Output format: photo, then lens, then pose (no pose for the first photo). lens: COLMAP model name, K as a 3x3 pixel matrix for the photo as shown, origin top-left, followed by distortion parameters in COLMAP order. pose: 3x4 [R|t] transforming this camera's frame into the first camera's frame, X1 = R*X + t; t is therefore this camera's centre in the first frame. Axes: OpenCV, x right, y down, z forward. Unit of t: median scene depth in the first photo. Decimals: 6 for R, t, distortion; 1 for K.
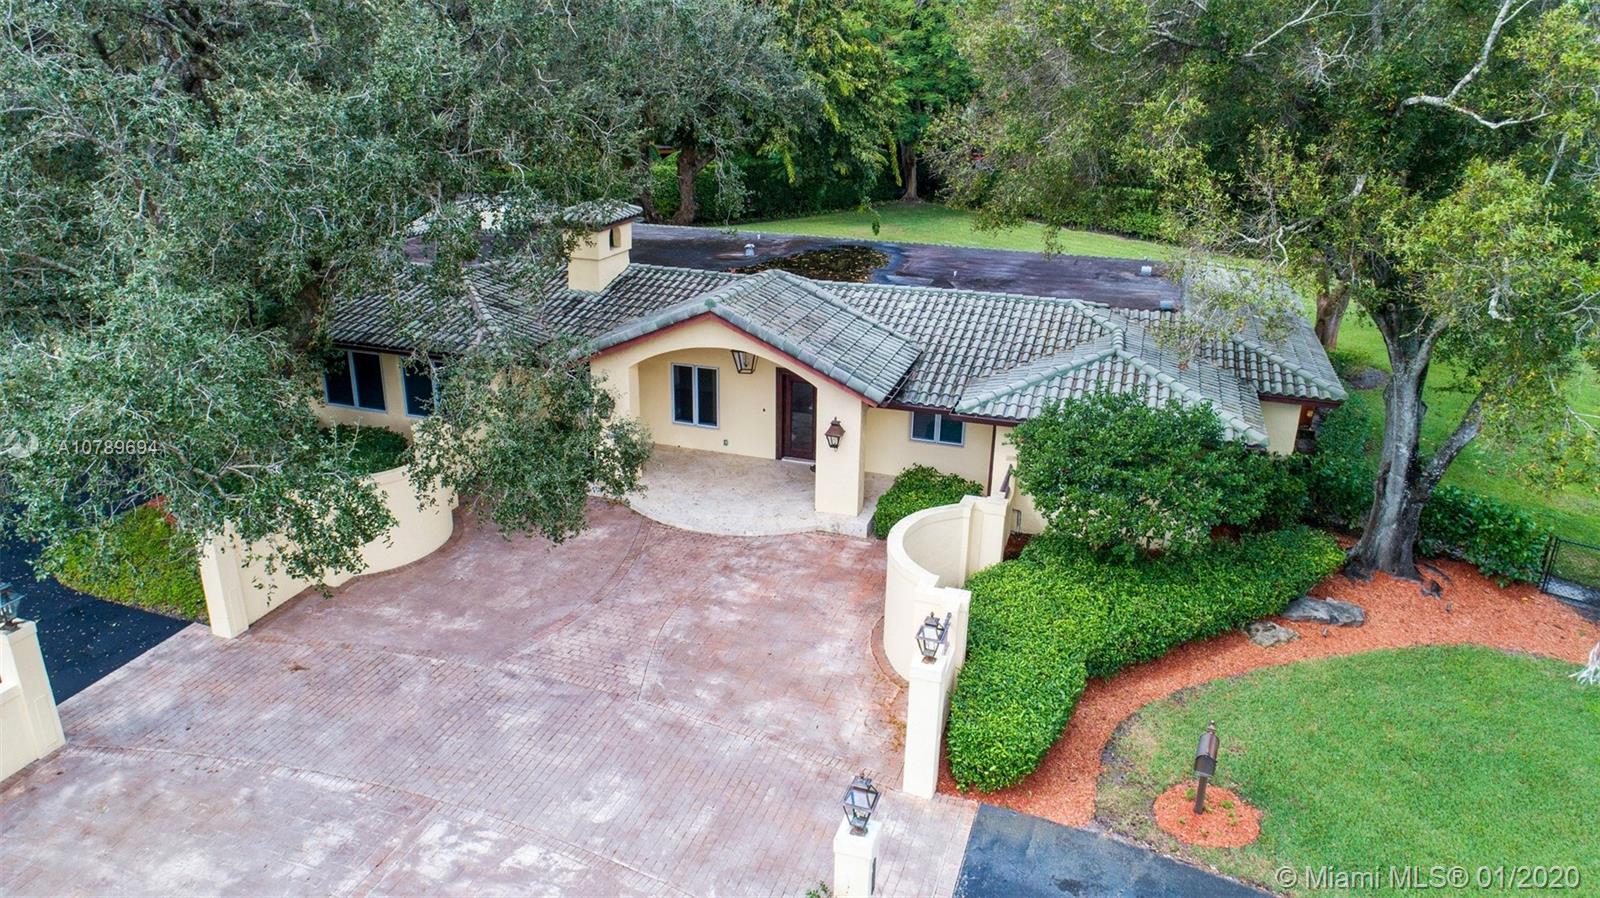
lens RADIAL K [[1079.8, 0, 813.7], [0, 1079.8, 439.8], [0, 0, 1]] dist [-0.005384, -0.000461]
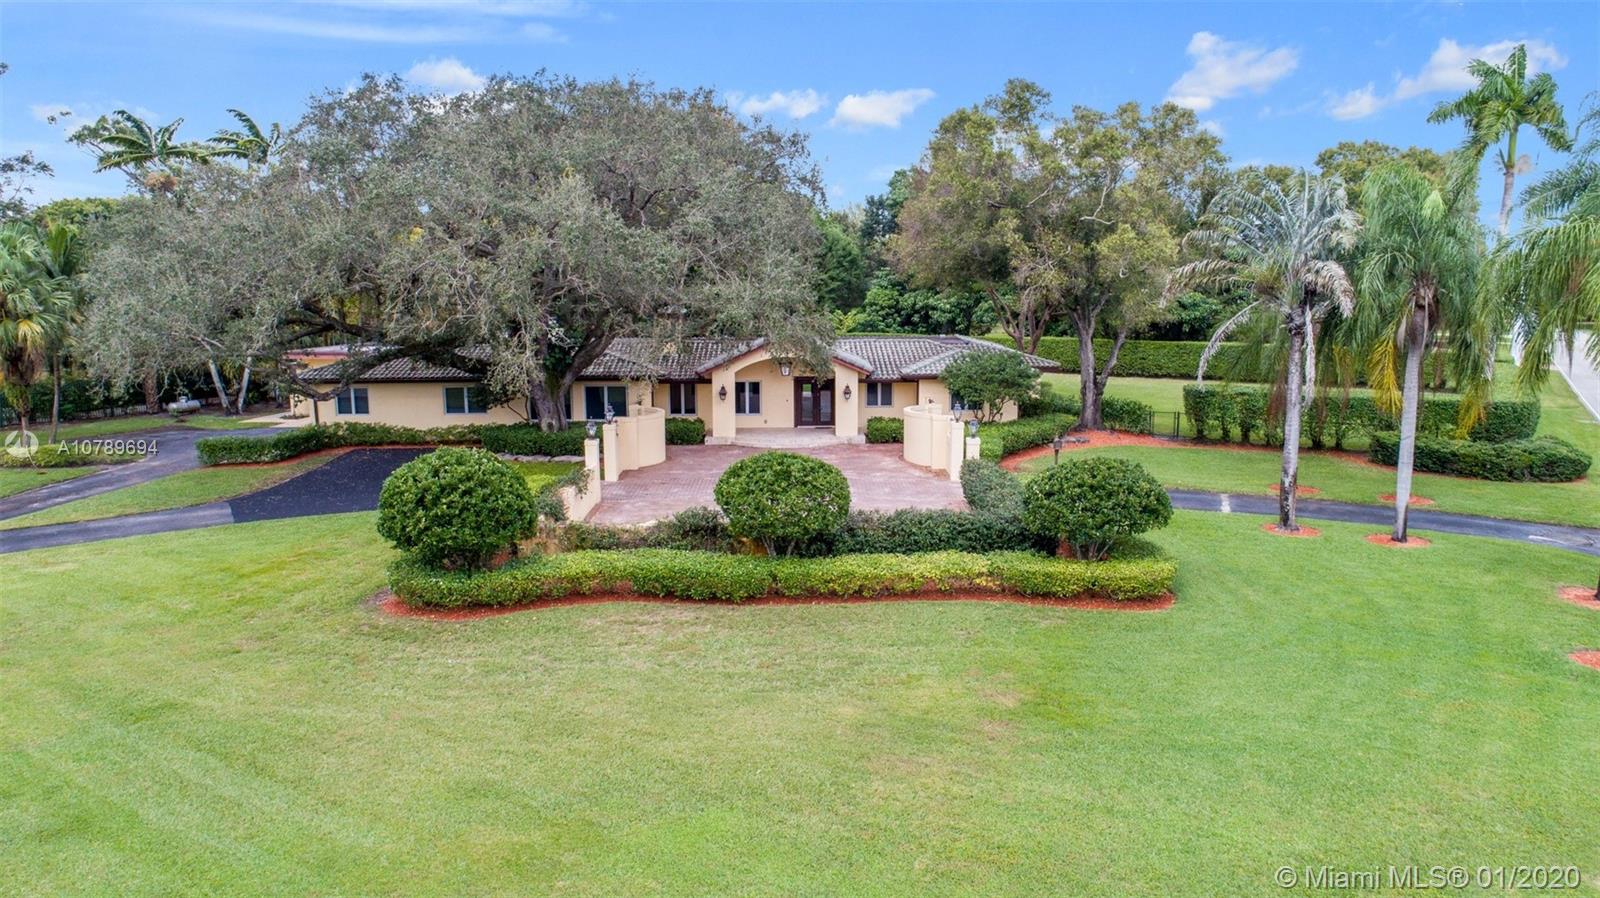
lens RADIAL K [[1083.3, 0, 800.0], [0, 1083.3, 449.0], [0, 0, 1]] dist [-0.006260, -0.003368]
pose [[0.948307, -0.067769, 0.310034, -0.744874], [0.125750, 0.977208, -0.171030, 0.460448], [-0.291377, 0.201176, 0.935215, -0.926577]]
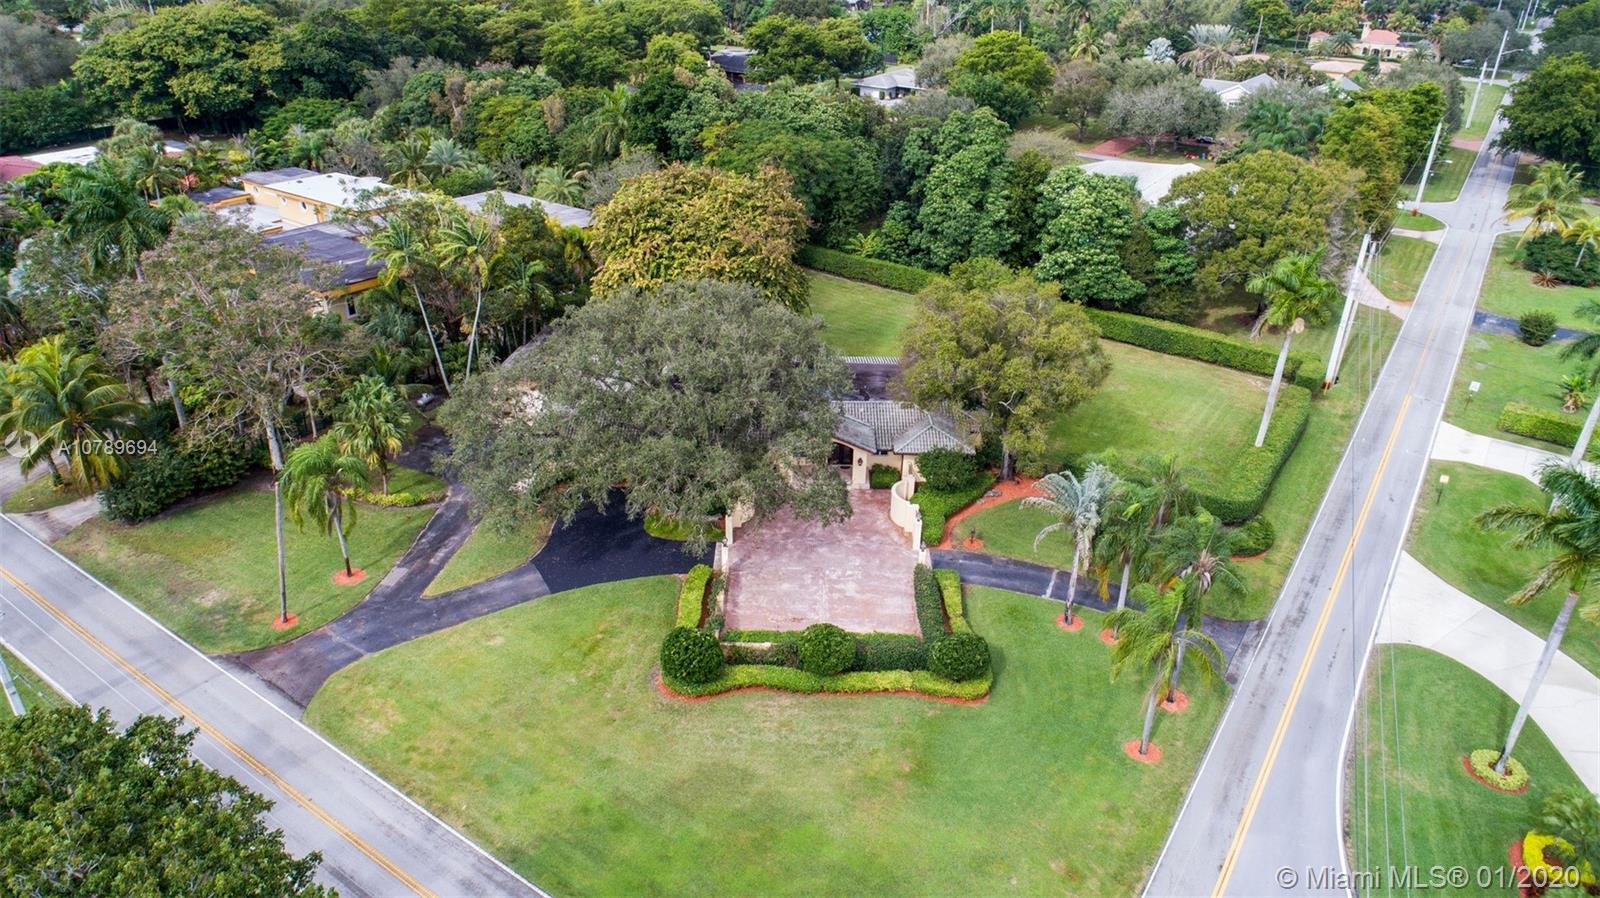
lens RADIAL K [[1103.7, 0, 778.5], [0, 1103.7, 450.2], [0, 0, 1]] dist [-0.000950, -0.000858]
pose [[0.959615, -0.142098, 0.242790, -1.135777], [0.105838, 0.982004, 0.156418, -0.652900], [-0.260647, -0.124405, 0.957385, -2.430167]]
